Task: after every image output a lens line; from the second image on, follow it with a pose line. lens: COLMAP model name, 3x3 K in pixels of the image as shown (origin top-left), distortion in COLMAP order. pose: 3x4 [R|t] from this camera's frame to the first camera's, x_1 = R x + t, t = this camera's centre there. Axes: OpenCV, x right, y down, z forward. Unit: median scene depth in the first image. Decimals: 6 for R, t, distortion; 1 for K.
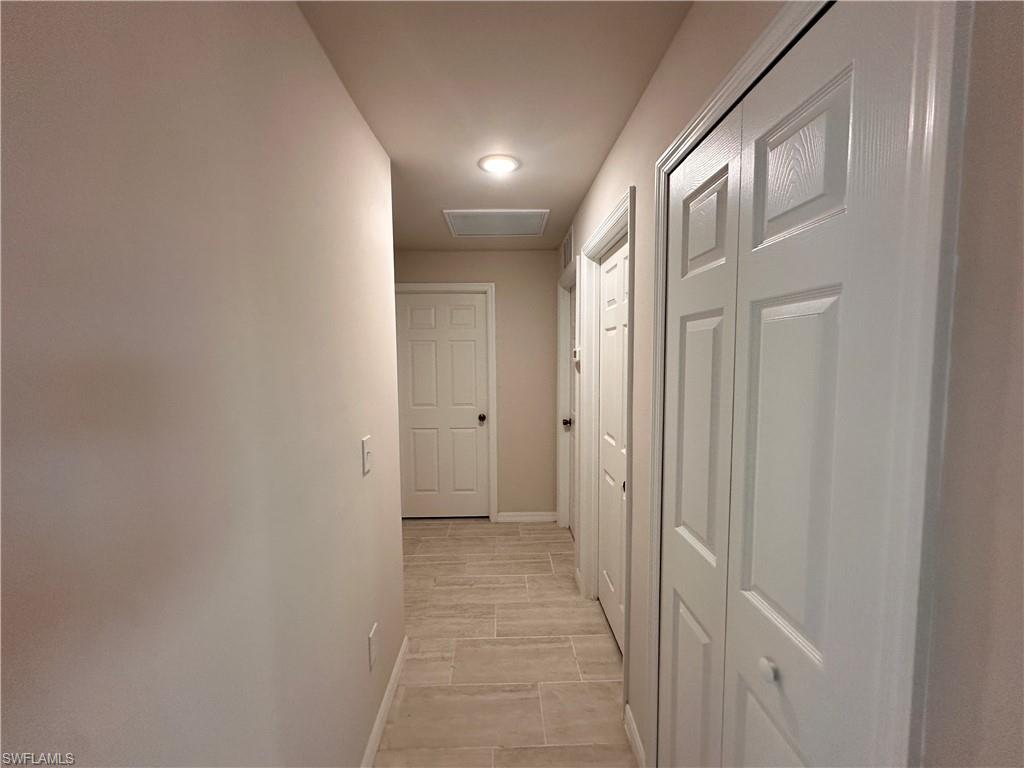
lens RADIAL K [[410.7, 0, 512.4], [0, 410.7, 386.9], [0, 0, 1]] dist [0.002323, 0.000381]
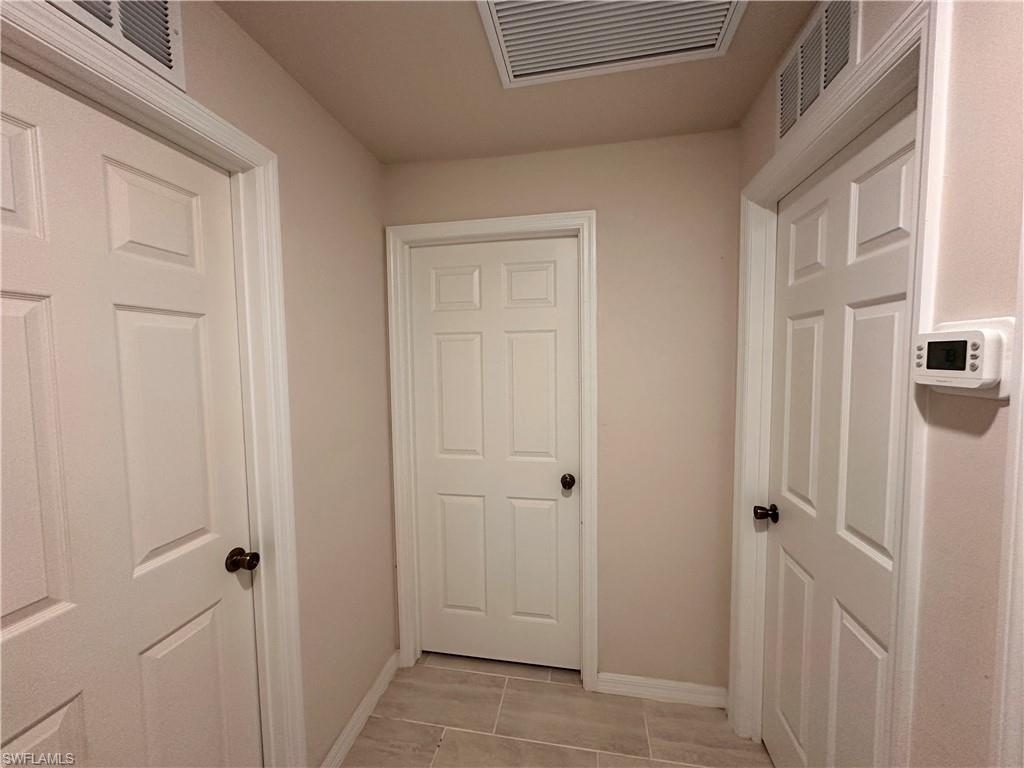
lens RADIAL K [[410.7, 0, 510.8], [0, 410.7, 378.8], [0, 0, 1]] dist [0.002323, 0.000381]
pose [[0.974763, 0.005629, -0.223171, -0.030485], [-0.010010, 0.999779, -0.018503, -0.042438], [0.223018, 0.020270, 0.974604, 0.487913]]
